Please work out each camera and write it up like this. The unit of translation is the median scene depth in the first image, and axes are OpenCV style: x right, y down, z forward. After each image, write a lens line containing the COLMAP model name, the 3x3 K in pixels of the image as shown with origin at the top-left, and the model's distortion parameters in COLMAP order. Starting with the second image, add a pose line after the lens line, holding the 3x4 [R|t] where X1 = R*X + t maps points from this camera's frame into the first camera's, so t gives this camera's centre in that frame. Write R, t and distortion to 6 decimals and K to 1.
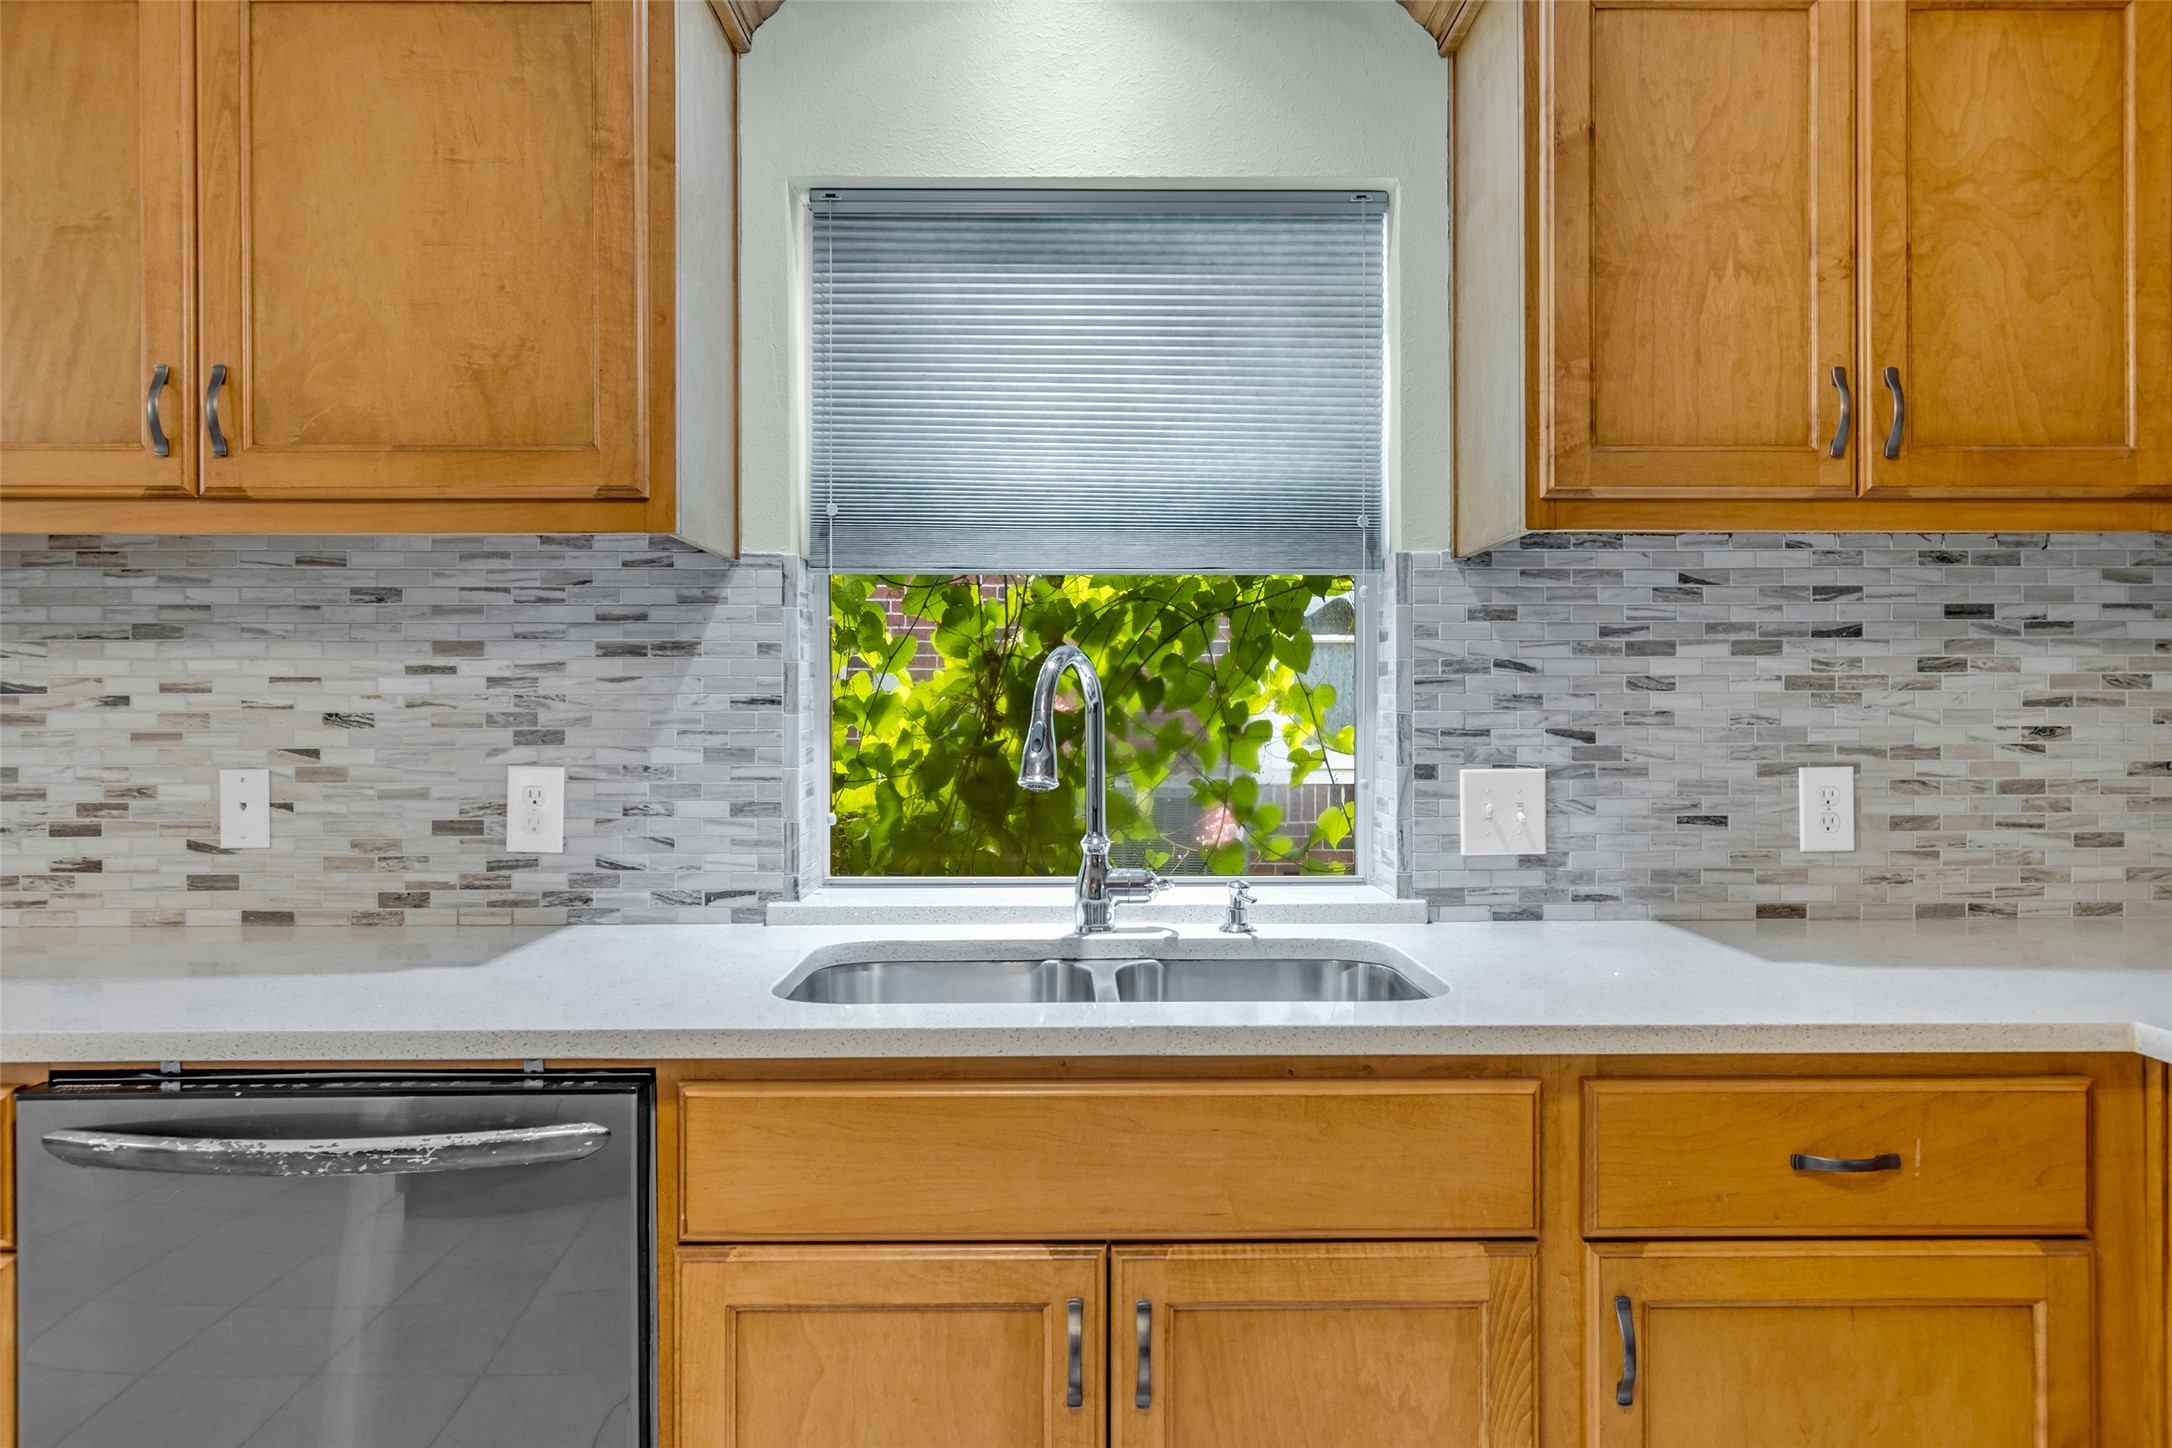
lens RADIAL K [[1403.5, 0, 1074.6], [0, 1403.5, 710.2], [0, 0, 1]] dist [0.002798, 0.004941]
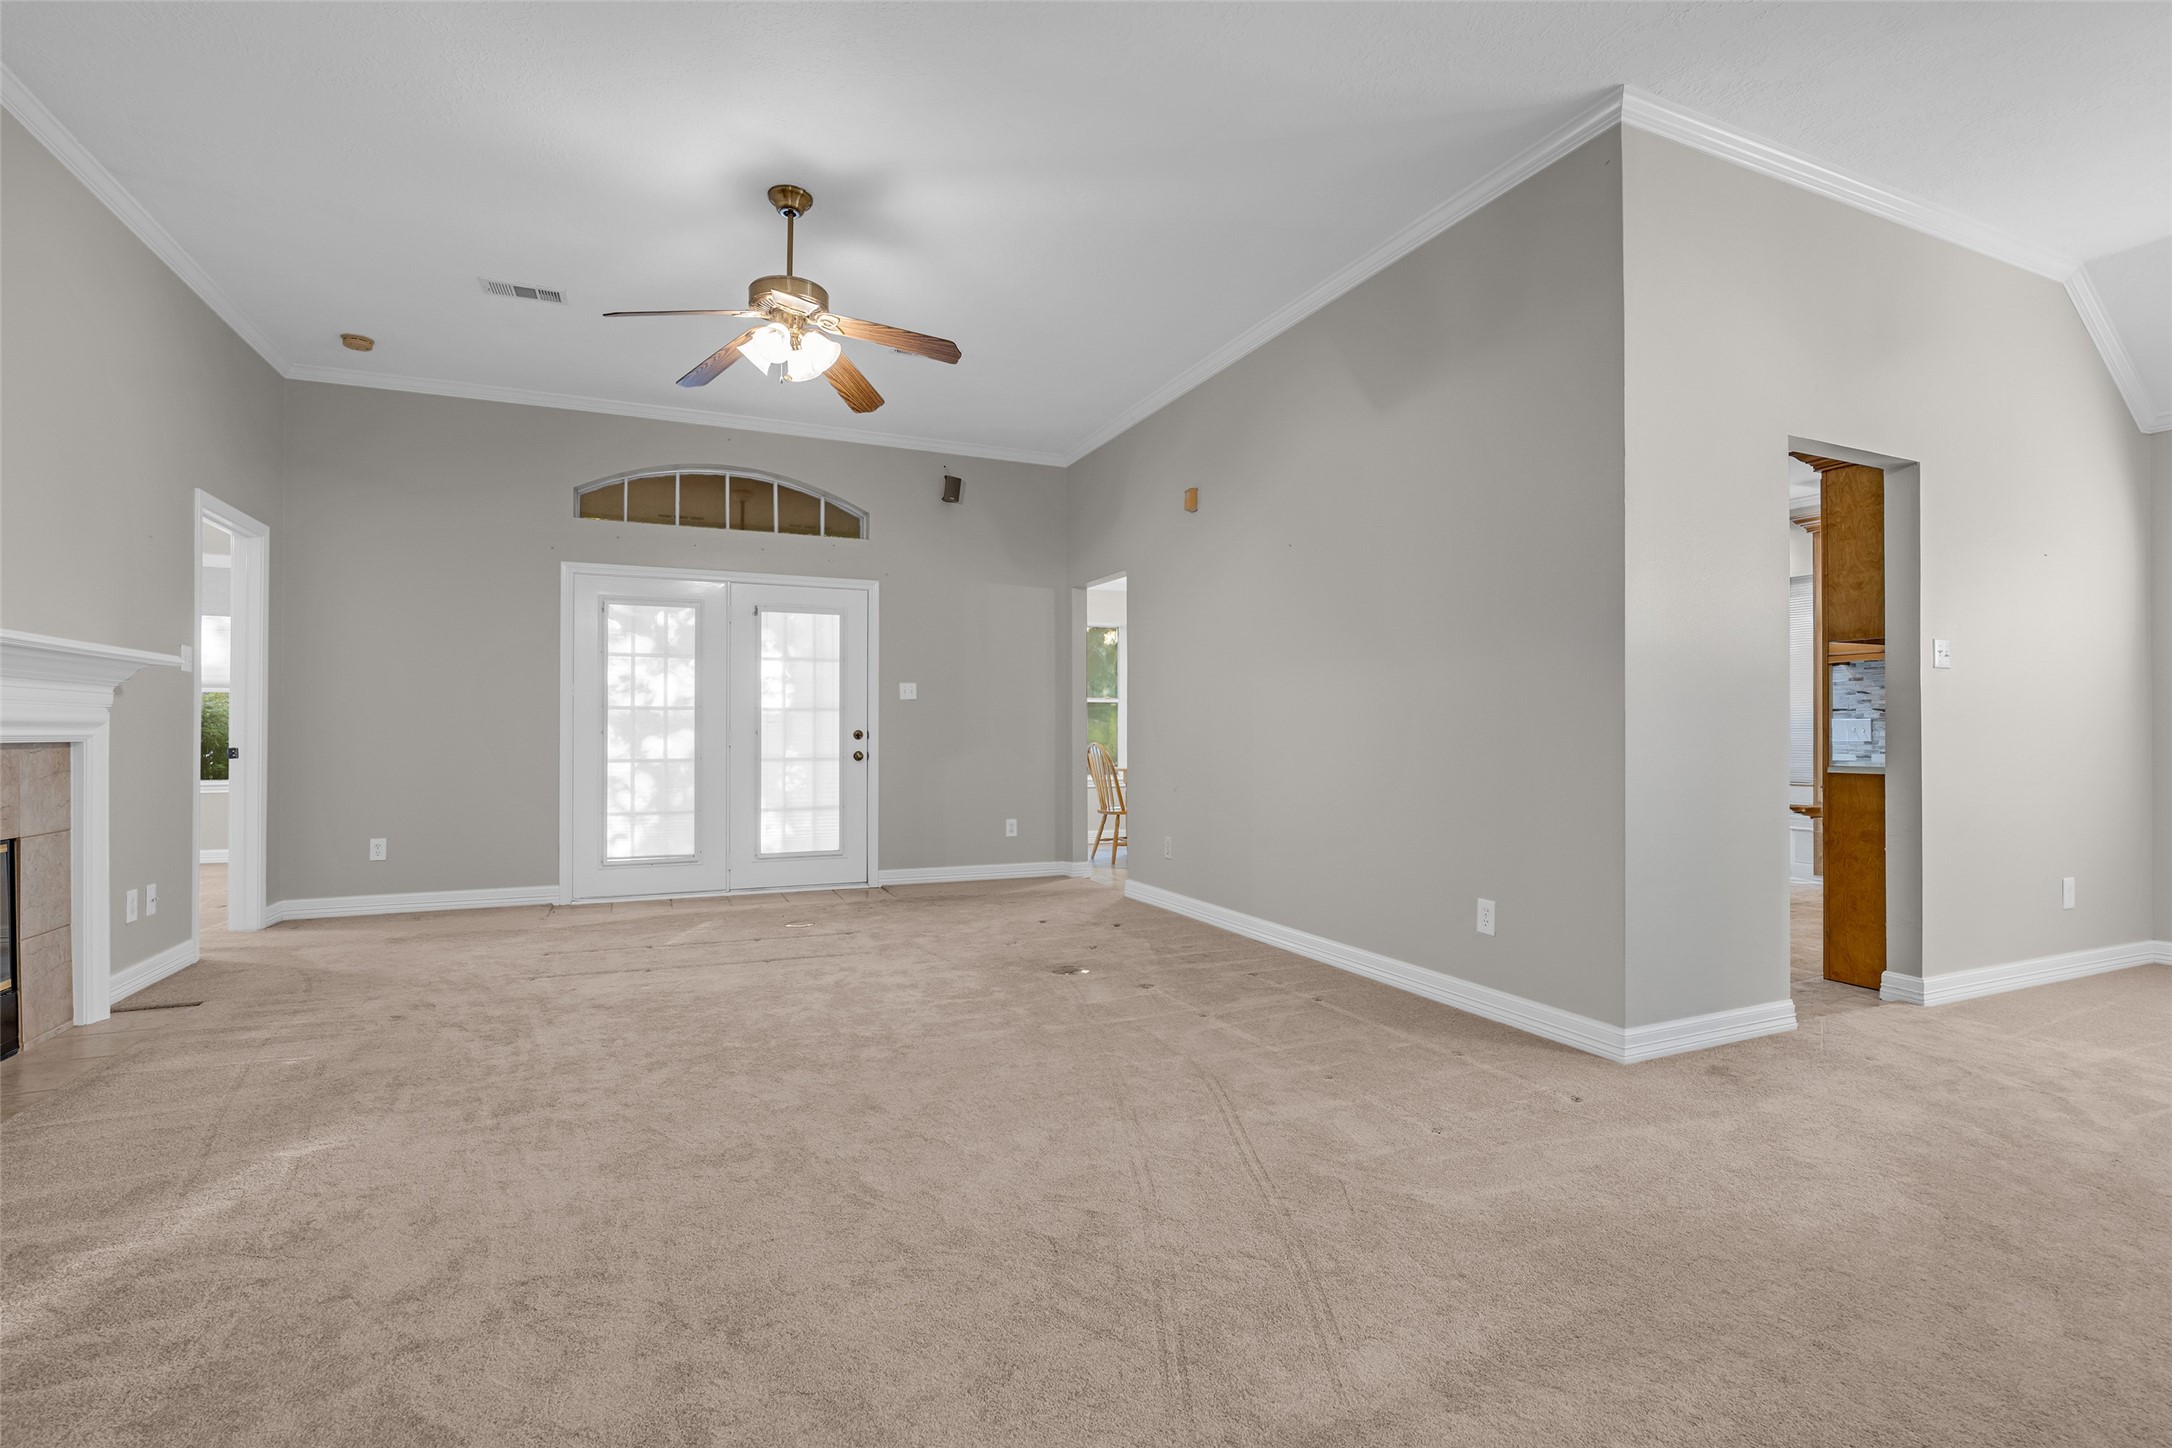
lens RADIAL K [[1009.0, 0, 1082.9], [0, 1009.0, 722.8], [0, 0, 1]] dist [-0.017194, 0.004523]
pose [[0.399025, -0.005631, -0.916923, 1.996423], [-0.010719, 0.999884, -0.010806, 0.105781], [0.916877, 0.014140, 0.398918, -2.081658]]
